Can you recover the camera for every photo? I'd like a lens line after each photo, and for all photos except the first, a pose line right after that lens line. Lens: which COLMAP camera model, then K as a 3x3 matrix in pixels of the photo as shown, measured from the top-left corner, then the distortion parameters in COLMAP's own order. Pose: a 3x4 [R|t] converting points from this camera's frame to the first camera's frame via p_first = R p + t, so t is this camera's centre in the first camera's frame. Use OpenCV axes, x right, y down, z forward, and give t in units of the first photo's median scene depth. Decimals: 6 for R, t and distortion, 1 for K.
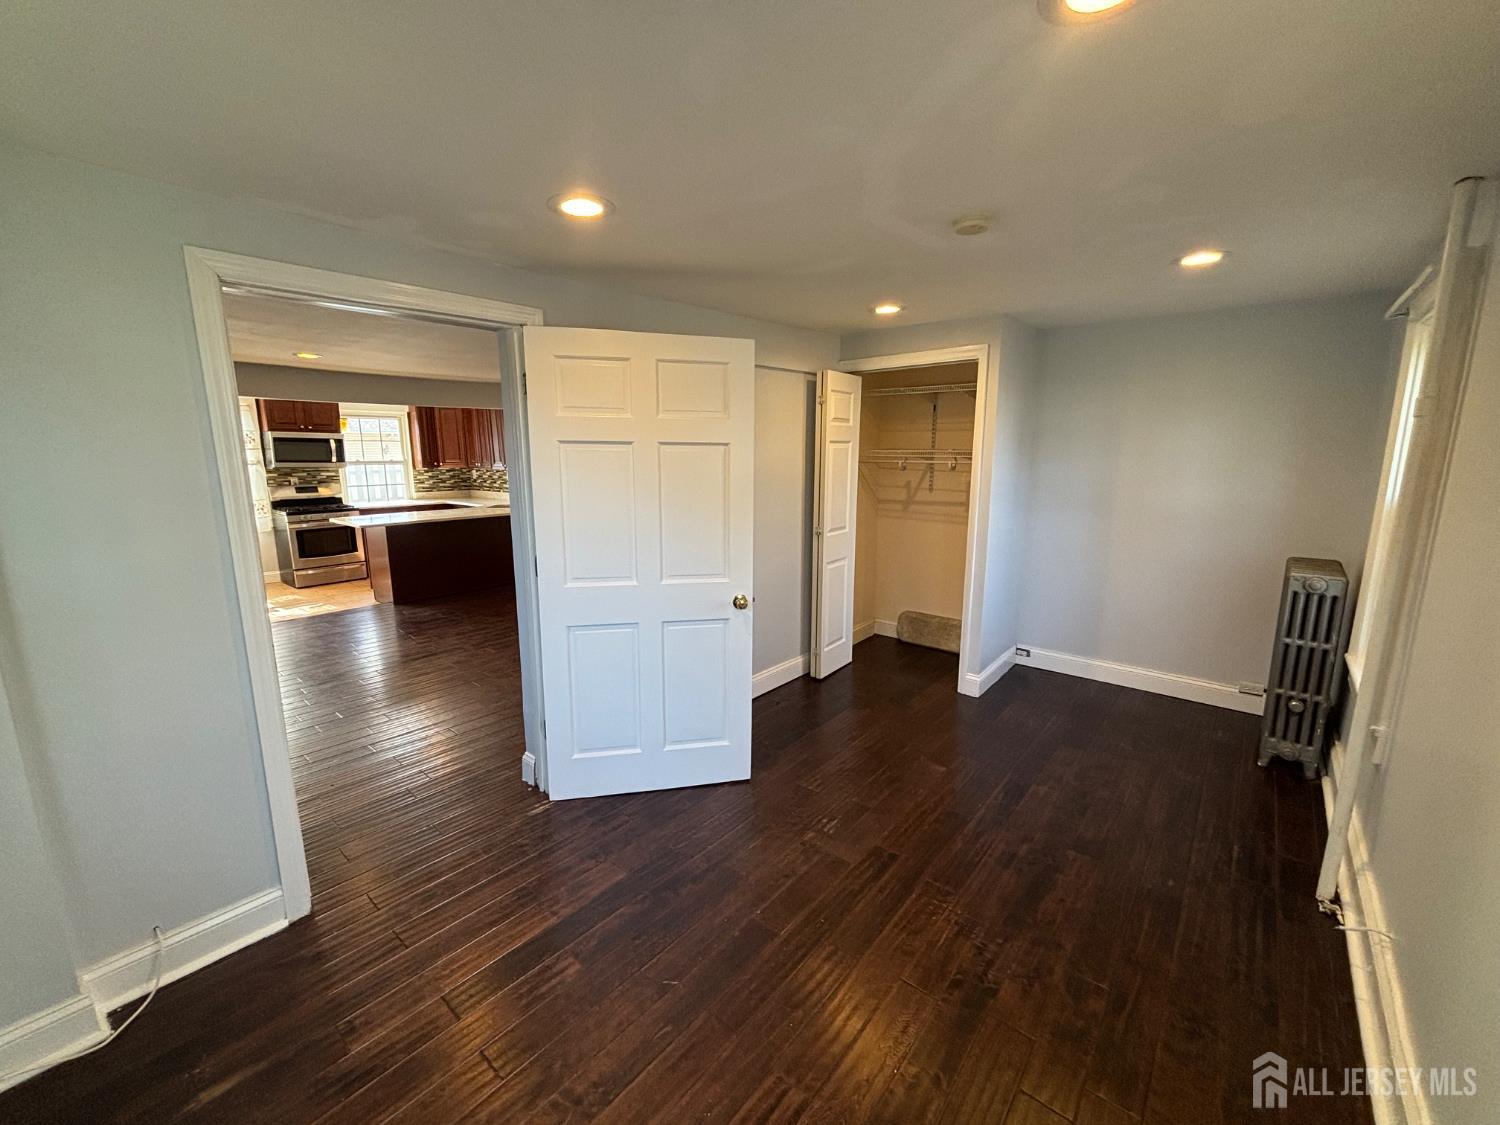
lens RADIAL K [[610.1, 0, 750.3], [0, 610.1, 554.2], [0, 0, 1]] dist [-0.002783, -0.001289]
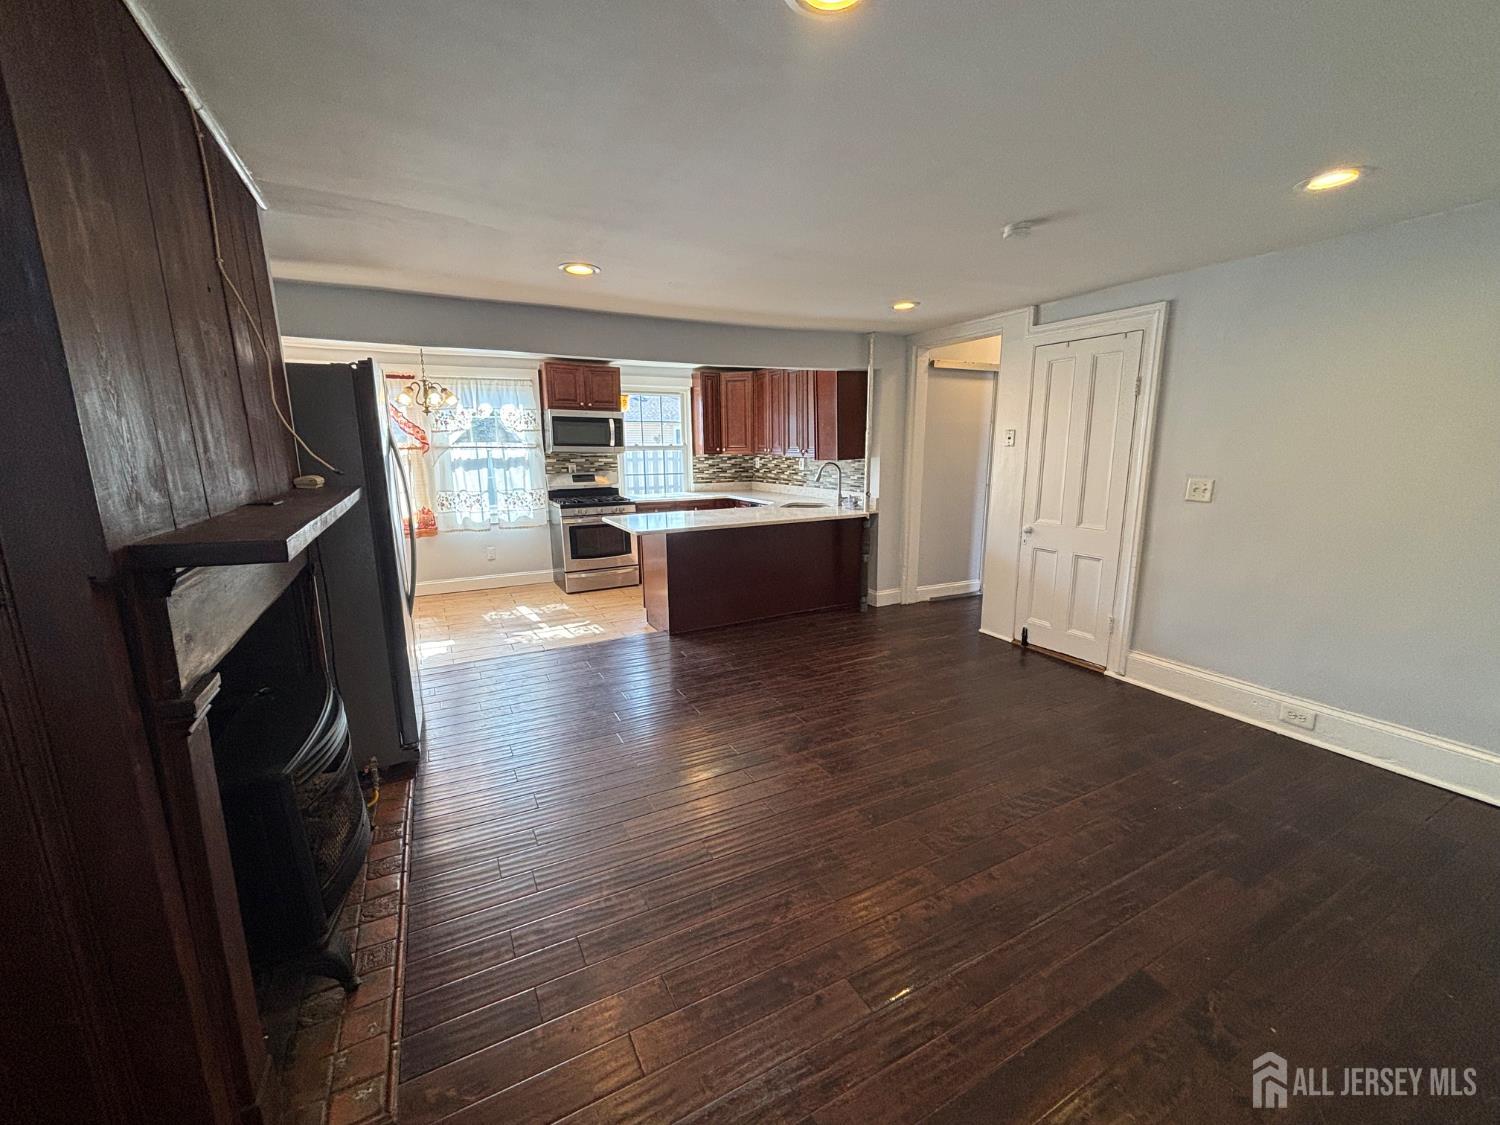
lens RADIAL K [[610.1, 0, 769.6], [0, 610.1, 560.9], [0, 0, 1]] dist [-0.002783, -0.001289]
pose [[0.938355, 0.065852, -0.339342, -0.181751], [-0.057532, 0.997746, 0.034530, -0.034144], [0.340851, -0.012879, 0.940029, 0.278113]]
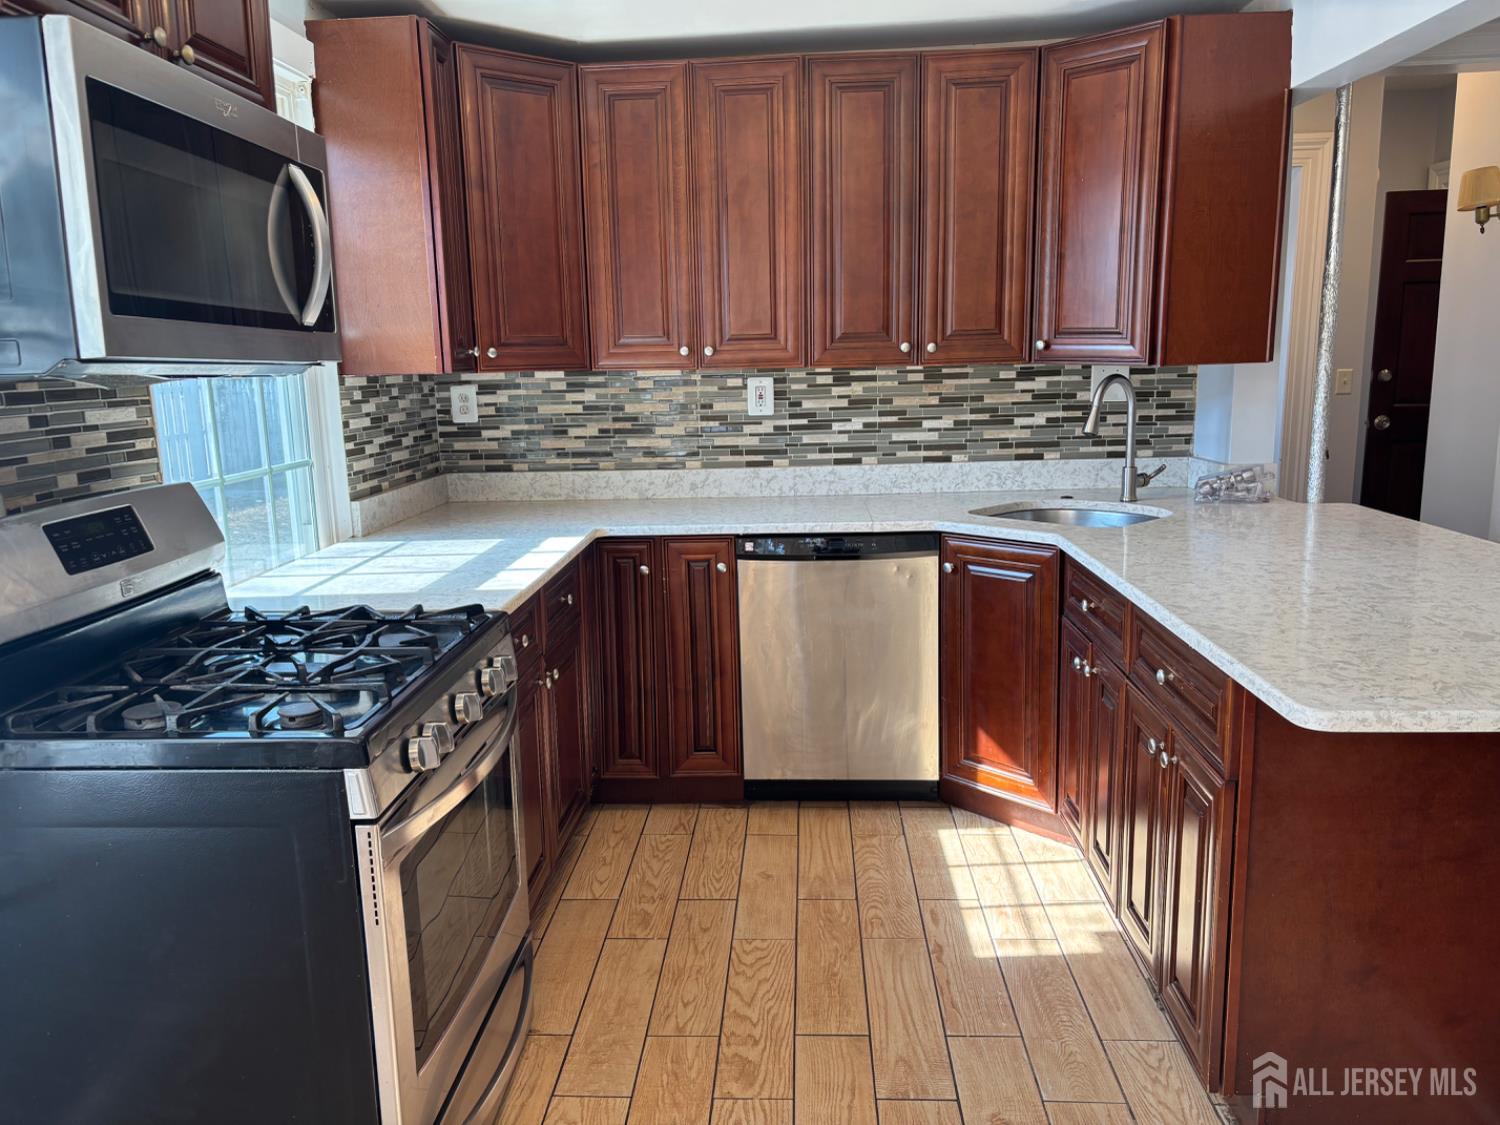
lens RADIAL K [[1138.1, 0, 744.9], [0, 1138.1, 570.2], [0, 0, 1]] dist [0.063619, -0.078484]
pose [[0.797902, -0.124241, 0.589844, -0.772042], [0.115823, 0.991895, 0.052249, -0.096949], [-0.591555, 0.026627, 0.805825, 0.723774]]
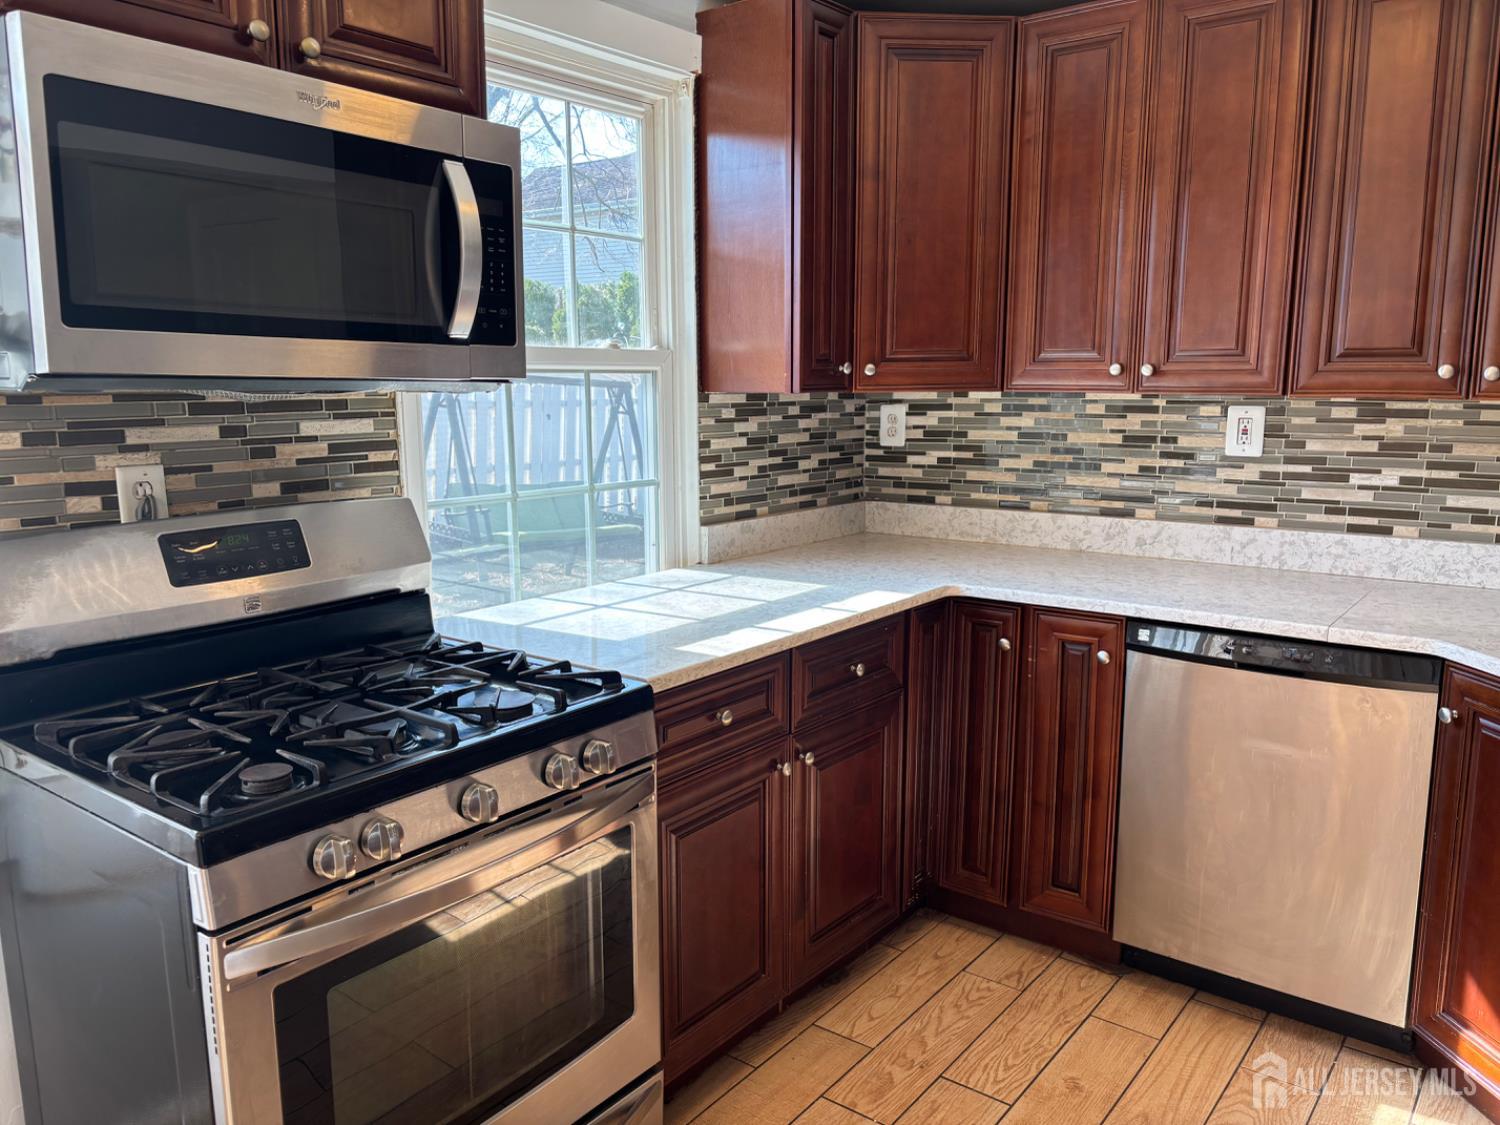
lens RADIAL K [[1138.1, 0, 749.8], [0, 1138.1, 572.5], [0, 0, 1]] dist [0.063619, -0.078484]
pose [[0.998892, -0.004632, 0.046834, -0.635841], [0.004182, 0.999944, 0.009711, -0.104403], [-0.046876, -0.009505, 0.998855, 0.755275]]
